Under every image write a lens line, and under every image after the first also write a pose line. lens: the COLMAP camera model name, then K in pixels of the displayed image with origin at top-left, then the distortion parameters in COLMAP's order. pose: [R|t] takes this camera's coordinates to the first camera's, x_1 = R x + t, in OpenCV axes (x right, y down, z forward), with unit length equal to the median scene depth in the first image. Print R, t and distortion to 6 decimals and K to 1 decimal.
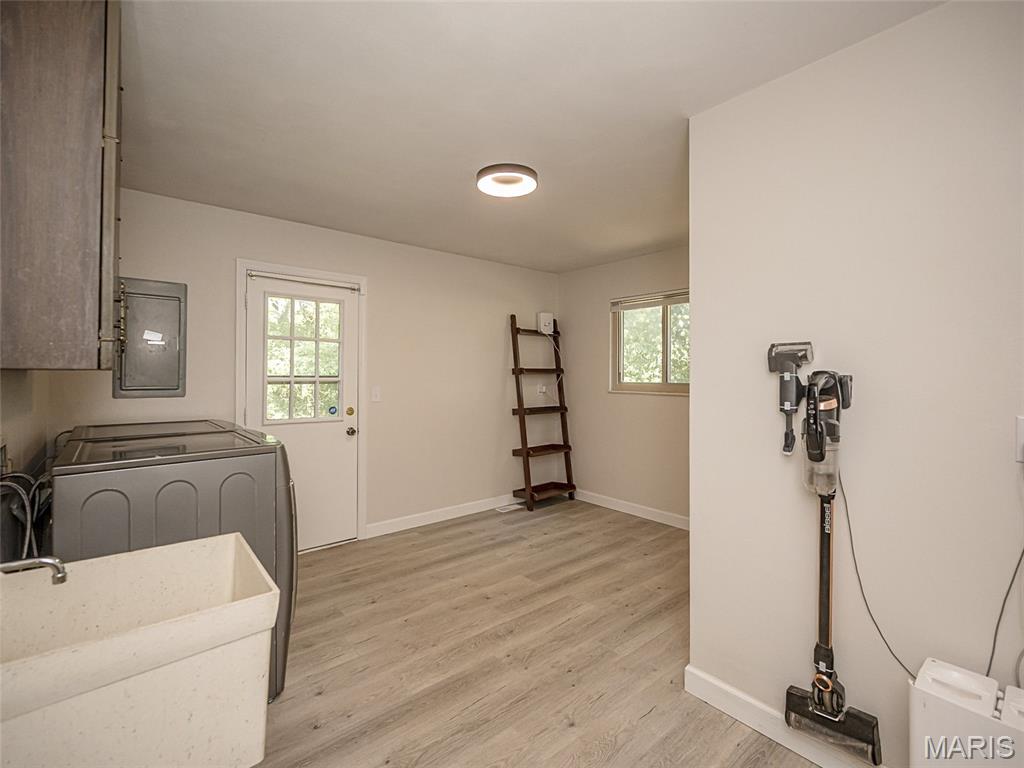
lens RADIAL K [[460.8, 0, 515.8], [0, 460.8, 378.8], [0, 0, 1]] dist [-0.003184, -0.000401]
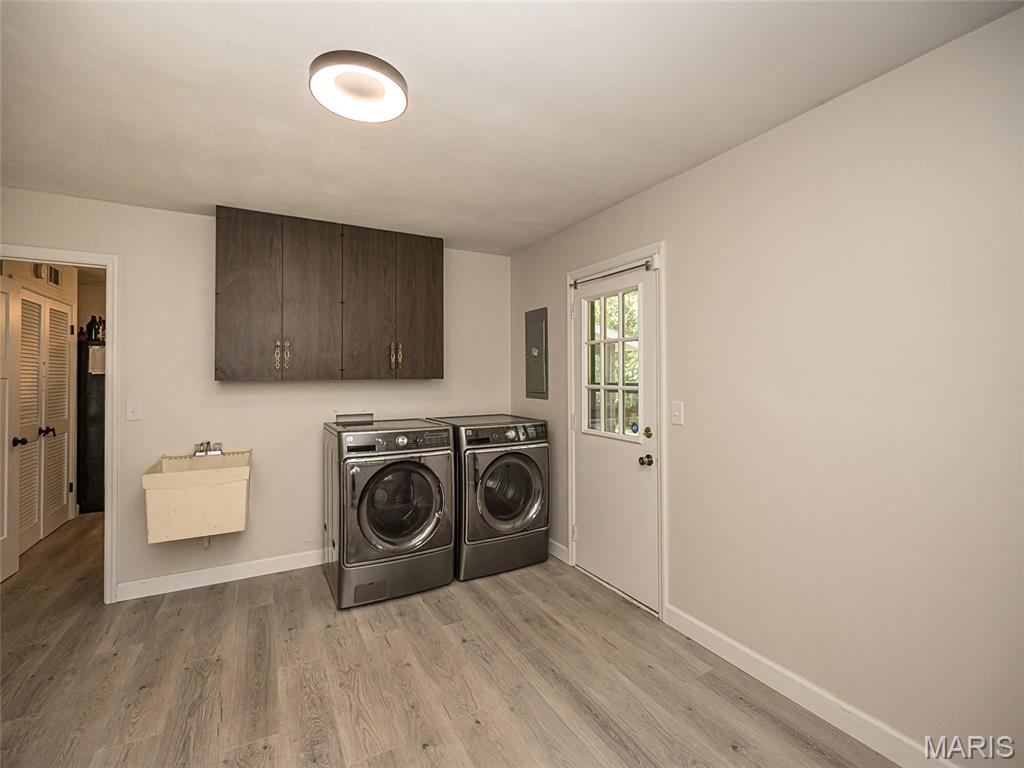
lens RADIAL K [[460.8, 0, 517.0], [0, 460.8, 373.0], [0, 0, 1]] dist [-0.003184, -0.000401]
pose [[-0.196834, -0.005604, -0.980421, 0.459747], [-0.008801, 0.999953, -0.003949, -0.022081], [0.980397, 0.007851, -0.196874, 1.081844]]
